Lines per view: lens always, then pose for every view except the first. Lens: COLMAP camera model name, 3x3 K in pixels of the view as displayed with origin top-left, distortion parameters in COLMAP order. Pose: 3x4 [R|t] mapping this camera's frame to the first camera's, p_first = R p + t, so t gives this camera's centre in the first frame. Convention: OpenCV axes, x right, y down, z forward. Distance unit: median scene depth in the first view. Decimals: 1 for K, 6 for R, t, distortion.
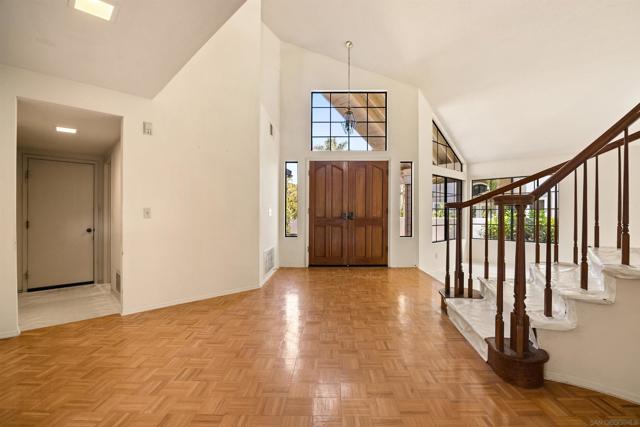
lens RADIAL K [[295.5, 0, 323.6], [0, 295.5, 214.9], [0, 0, 1]] dist [-0.002917, -0.000597]
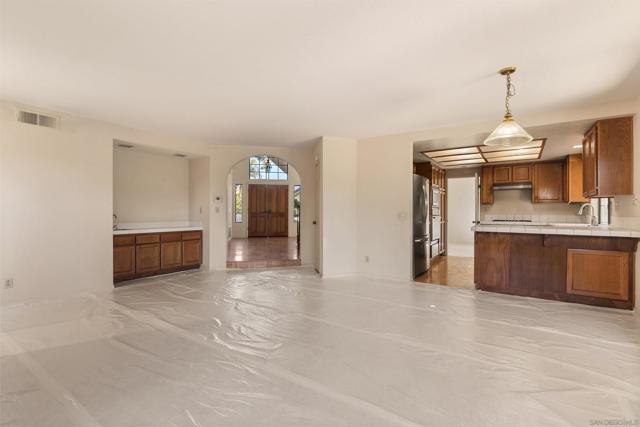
lens RADIAL K [[295.5, 0, 334.3], [0, 295.5, 214.0], [0, 0, 1]] dist [-0.002917, -0.000597]
pose [[0.976534, 0.000508, 0.215361, 0.089464], [-0.000877, 0.999998, 0.001618, 0.015255], [-0.215360, -0.001769, 0.976533, -1.078818]]
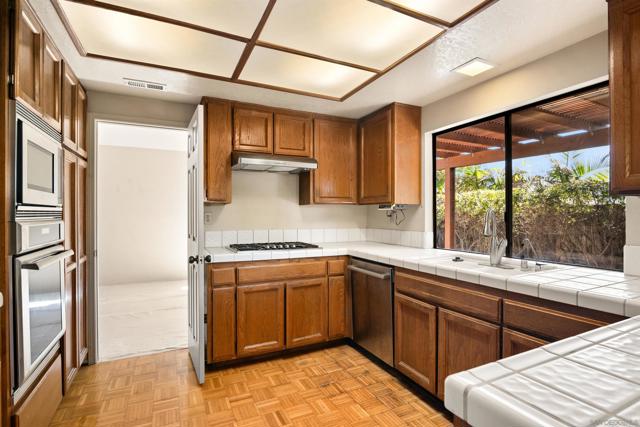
lens RADIAL K [[316.5, 0, 317.6], [0, 316.5, 211.2], [0, 0, 1]] dist [-0.003521, -0.000190]
pose [[0.332399, 0.001864, 0.943137, 0.570481], [0.002413, 0.999993, -0.002827, -0.011476], [-0.943136, 0.003216, 0.332392, -0.311386]]
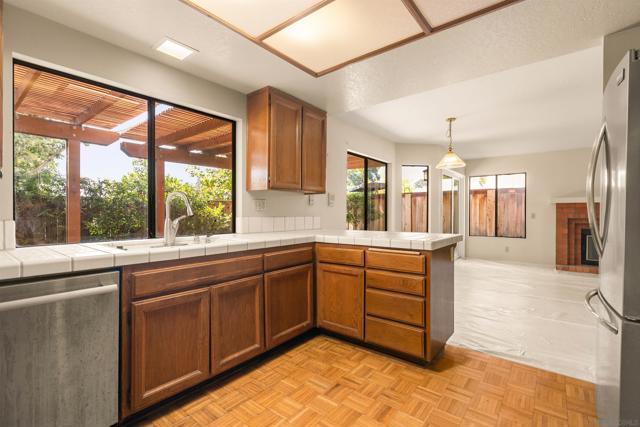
lens RADIAL K [[295.5, 0, 334.0], [0, 295.5, 212.6], [0, 0, 1]] dist [-0.002917, -0.000597]
pose [[-0.990808, -0.003876, -0.135218, 0.845071], [-0.003505, 0.999989, -0.002987, 0.012092], [0.135229, -0.002485, -0.990811, 0.010097]]
